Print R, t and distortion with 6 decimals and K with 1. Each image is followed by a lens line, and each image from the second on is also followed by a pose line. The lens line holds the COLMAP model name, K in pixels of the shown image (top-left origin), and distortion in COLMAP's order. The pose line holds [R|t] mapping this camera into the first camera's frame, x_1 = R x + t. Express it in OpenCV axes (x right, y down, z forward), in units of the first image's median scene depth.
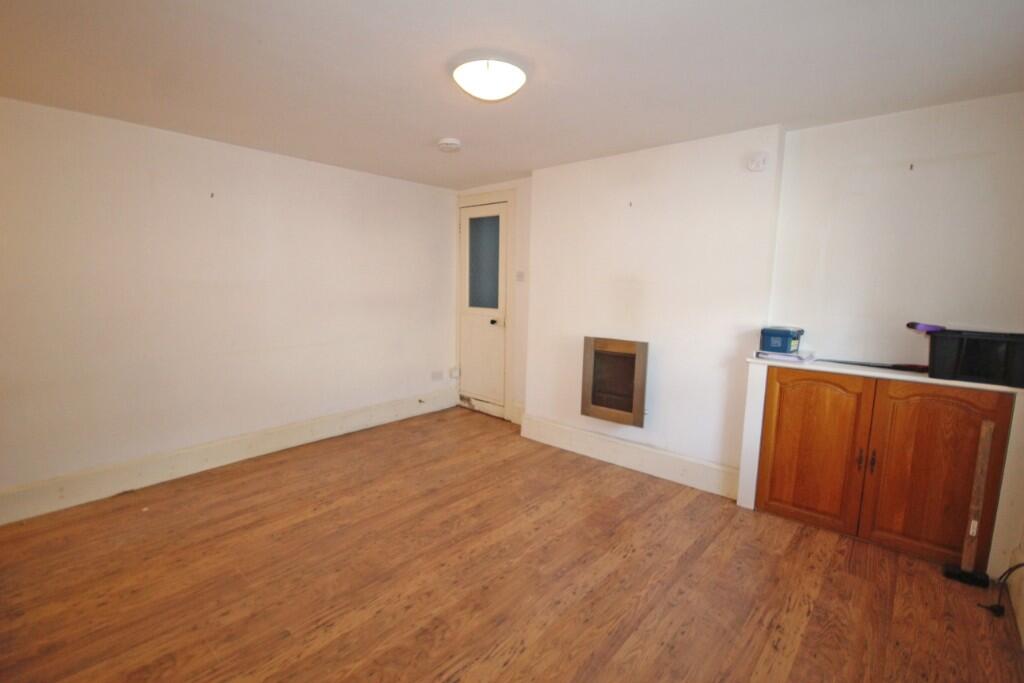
lens RADIAL K [[468.4, 0, 507.8], [0, 468.4, 348.4], [0, 0, 1]] dist [-0.010536, 0.000620]
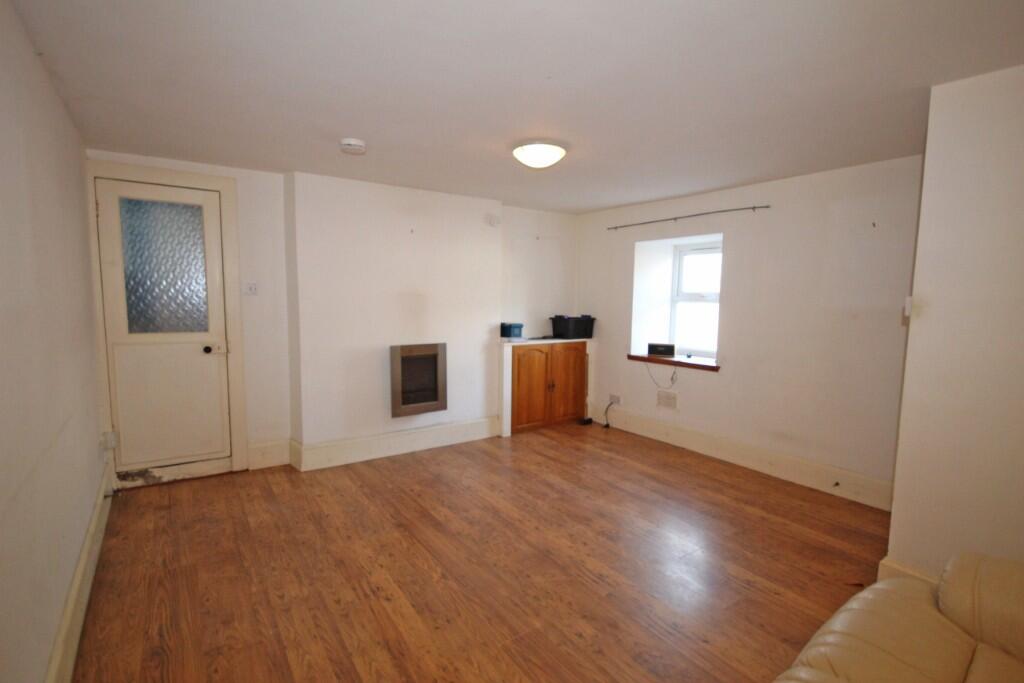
lens RADIAL K [[494.3, 0, 510.8], [0, 494.3, 345.0], [0, 0, 1]] dist [0.005056, 0.000078]
pose [[0.224908, -0.114070, 0.967680, -1.023413], [0.122877, 0.988516, 0.087967, -0.109132], [-0.966601, 0.099122, 0.236341, 0.523195]]
